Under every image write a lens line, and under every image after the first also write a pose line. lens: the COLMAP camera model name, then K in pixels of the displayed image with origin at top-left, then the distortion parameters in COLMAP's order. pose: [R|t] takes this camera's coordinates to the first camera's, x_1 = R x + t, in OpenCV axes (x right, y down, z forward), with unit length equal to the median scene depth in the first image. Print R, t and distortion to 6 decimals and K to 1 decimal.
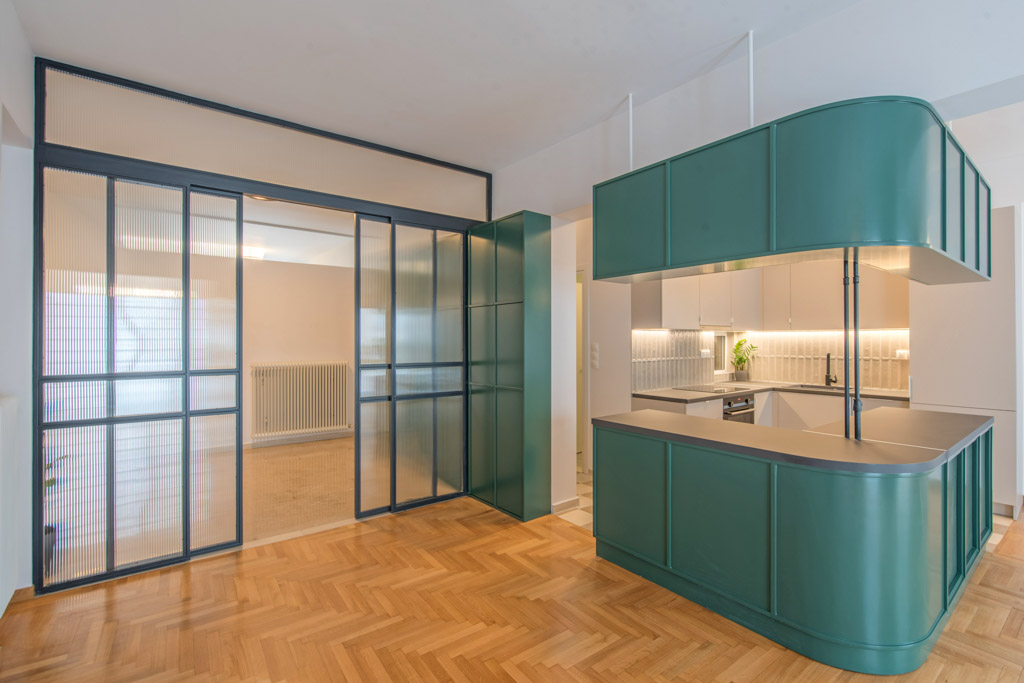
lens RADIAL K [[454.0, 0, 573.2], [0, 454.0, 340.7], [0, 0, 1]] dist [-0.002274, -0.000610]
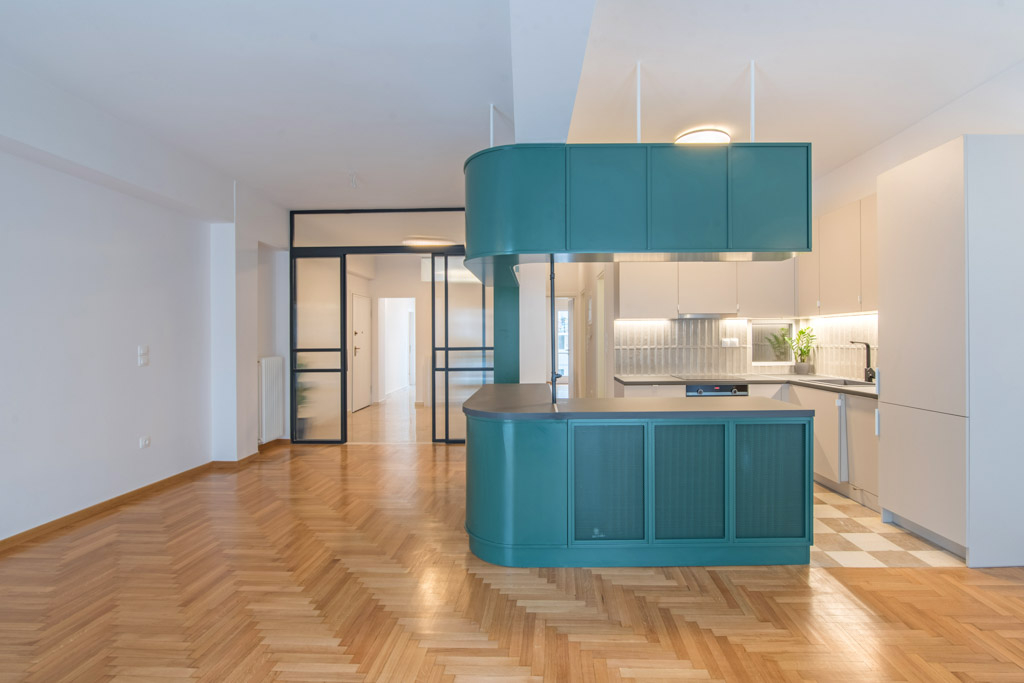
lens RADIAL K [[447.6, 0, 534.1], [0, 447.6, 337.7], [0, 0, 1]] dist [-0.010245, -0.000082]
pose [[0.775932, -0.007594, -0.630771, 0.722838], [0.009237, 0.999957, -0.000676, 0.019134], [0.630749, -0.005302, 0.775969, 0.008070]]
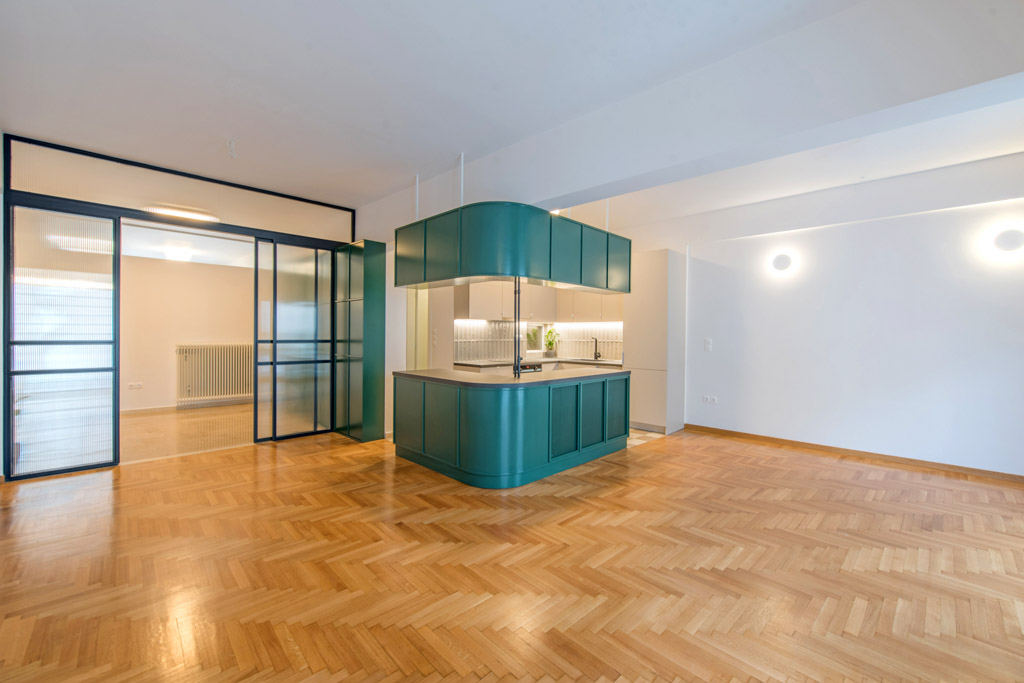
lens RADIAL K [[390.9, 0, 543.2], [0, 390.9, 338.1], [0, 0, 1]] dist [-0.001468, -0.000129]
pose [[0.993180, 0.009257, 0.116223, 0.286277], [-0.010646, 0.999879, 0.011338, 0.019154], [-0.116104, -0.012498, 0.993158, -0.318455]]
